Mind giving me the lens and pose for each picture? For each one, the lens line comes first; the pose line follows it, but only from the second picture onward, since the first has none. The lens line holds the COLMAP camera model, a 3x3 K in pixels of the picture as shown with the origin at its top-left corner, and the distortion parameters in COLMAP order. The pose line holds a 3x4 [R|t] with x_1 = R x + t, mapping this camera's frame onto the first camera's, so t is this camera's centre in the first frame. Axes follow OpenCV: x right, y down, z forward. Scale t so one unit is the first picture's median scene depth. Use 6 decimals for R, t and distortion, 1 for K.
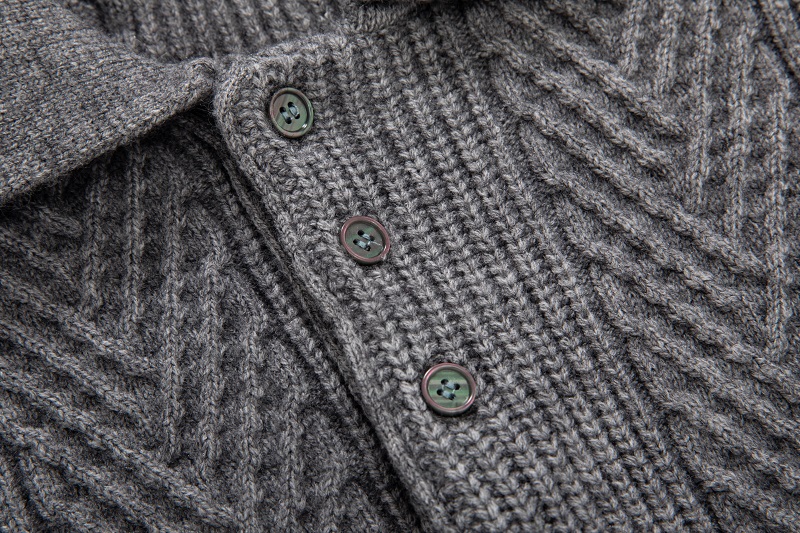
lens RADIAL K [[1956.4, 0, 400.0], [0, 1956.4, 266.5], [0, 0, 1]] dist [0.074347, -1.608404]
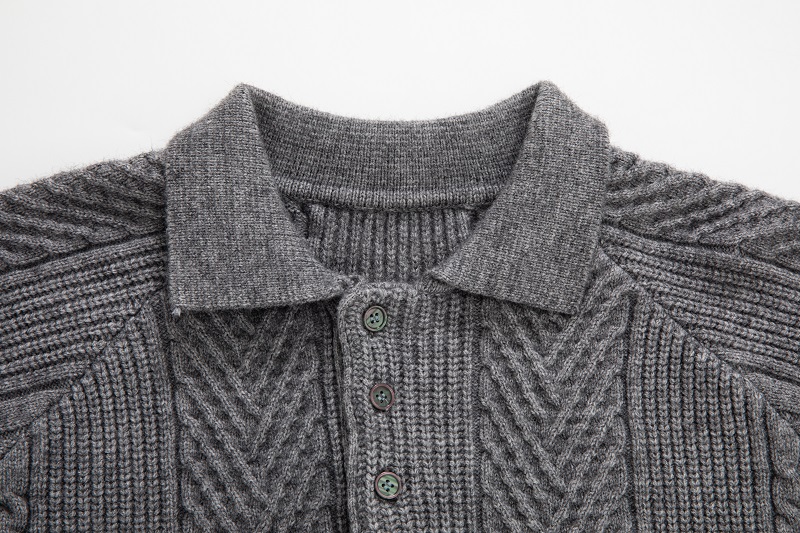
lens RADIAL K [[1956.4, 0, 400.0], [0, 1956.4, 266.5], [0, 0, 1]] dist [0.074347, -1.608404]
pose [[0.915763, 0.397124, -0.060588, 0.065915], [-0.391797, 0.916241, 0.083656, -0.304804], [0.088735, -0.052871, 0.994651, -0.954765]]
